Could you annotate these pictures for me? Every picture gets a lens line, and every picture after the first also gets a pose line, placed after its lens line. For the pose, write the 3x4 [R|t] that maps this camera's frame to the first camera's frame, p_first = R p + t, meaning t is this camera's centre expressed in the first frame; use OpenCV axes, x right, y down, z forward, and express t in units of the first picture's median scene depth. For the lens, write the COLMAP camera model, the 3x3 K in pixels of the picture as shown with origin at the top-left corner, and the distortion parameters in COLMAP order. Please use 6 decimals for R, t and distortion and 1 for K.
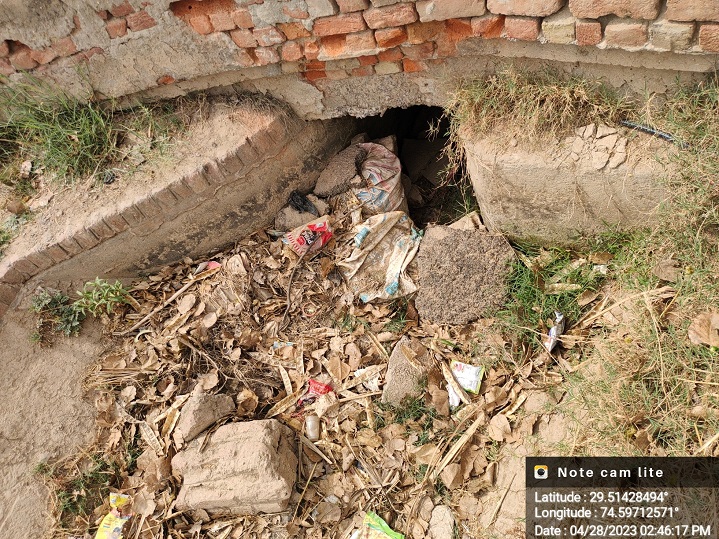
lens RADIAL K [[523.4, 0, 359.5], [0, 523.4, 269.5], [0, 0, 1]] dist [0.050647, -0.069317]
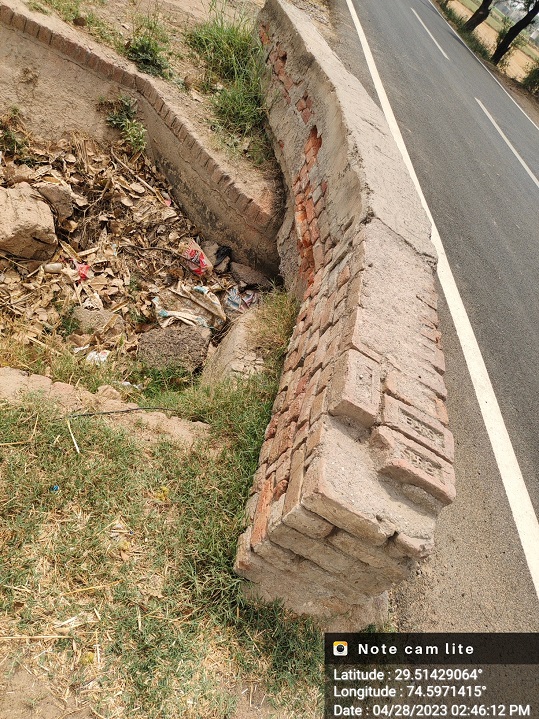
lens RADIAL K [[523.4, 0, 269.5], [0, 523.4, 359.5], [0, 0, 1]] dist [0.050647, -0.069317]
pose [[0.170806, 0.949998, -0.261397, 0.579410], [-0.985056, 0.170603, -0.023646, -0.183809], [0.022132, 0.261529, 0.964942, -0.272314]]
